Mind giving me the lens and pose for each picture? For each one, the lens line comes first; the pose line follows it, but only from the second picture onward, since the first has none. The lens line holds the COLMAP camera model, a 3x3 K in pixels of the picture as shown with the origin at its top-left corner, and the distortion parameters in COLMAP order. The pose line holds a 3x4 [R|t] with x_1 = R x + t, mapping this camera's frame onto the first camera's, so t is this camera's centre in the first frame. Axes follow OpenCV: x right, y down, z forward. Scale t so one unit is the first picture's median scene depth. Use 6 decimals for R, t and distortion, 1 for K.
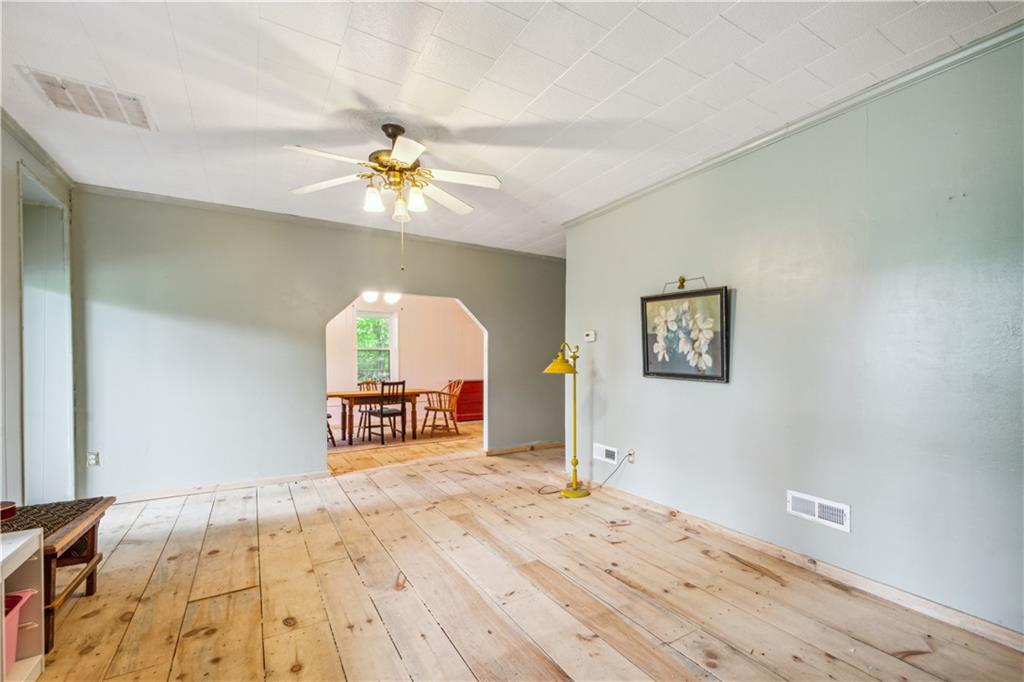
lens RADIAL K [[439.9, 0, 514.5], [0, 439.9, 360.5], [0, 0, 1]] dist [-0.000367, -0.000020]
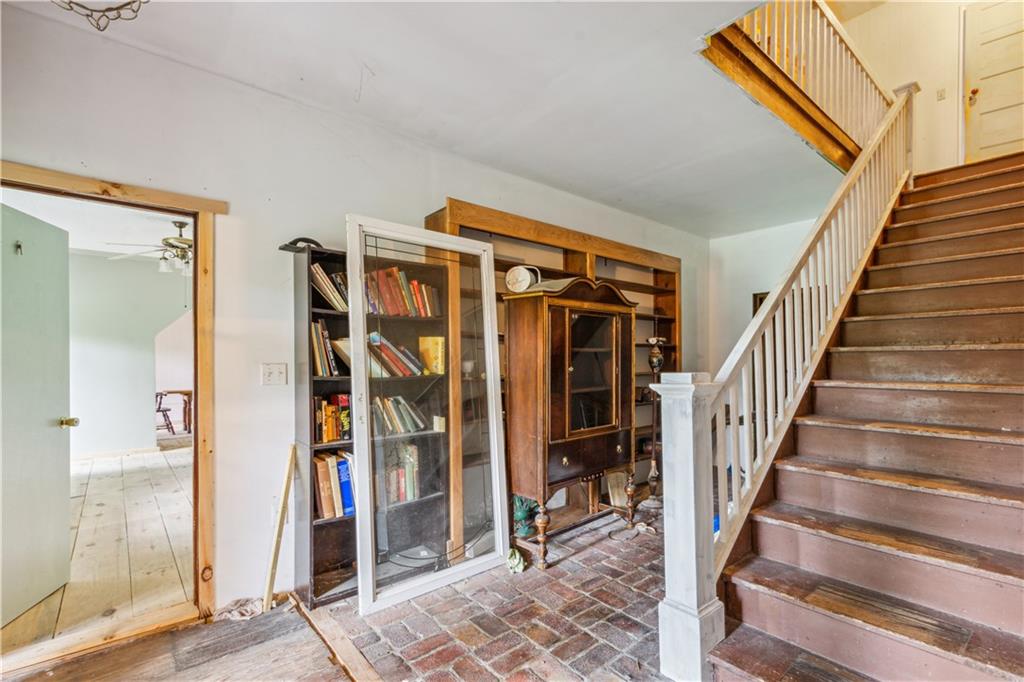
lens RADIAL K [[474.5, 0, 512.2], [0, 474.5, 361.0], [0, 0, 1]] dist [0.000571, 0.000084]
pose [[0.987869, -0.003197, 0.155257, 0.662167], [0.004366, 0.999965, -0.007190, 0.021820], [-0.155229, 0.007781, 0.987848, -0.918764]]
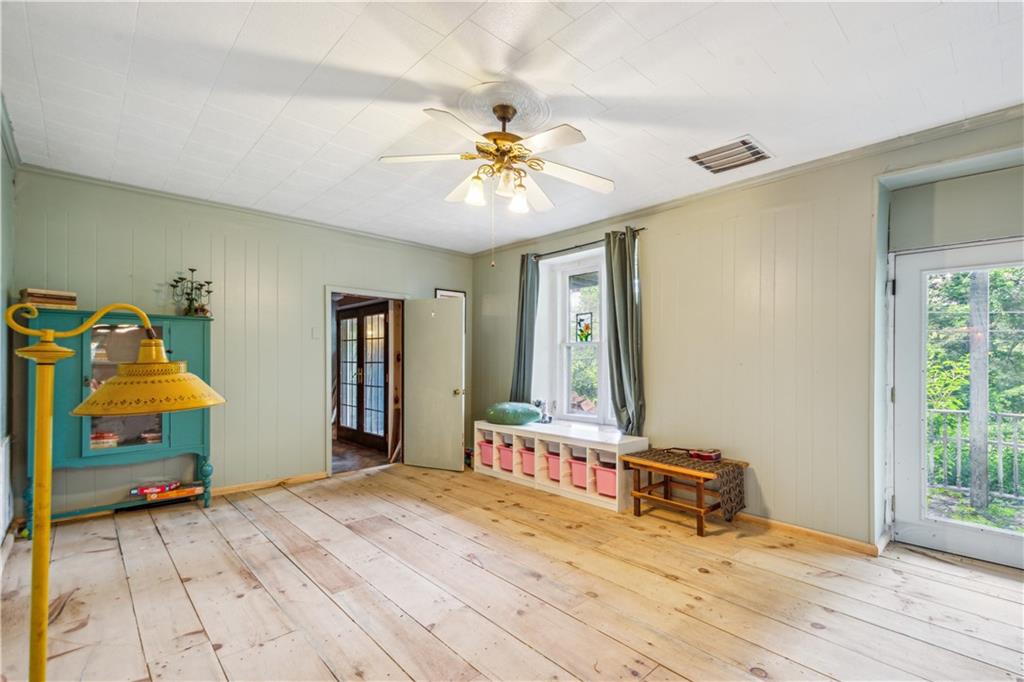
lens RADIAL K [[439.9, 0, 514.5], [0, 439.9, 360.5], [0, 0, 1]] dist [-0.000367, -0.000020]
pose [[-0.973141, -0.006911, -0.230105, -0.088872], [-0.008948, 0.999929, 0.007810, -0.005700], [0.230035, 0.009659, -0.973135, 1.886600]]
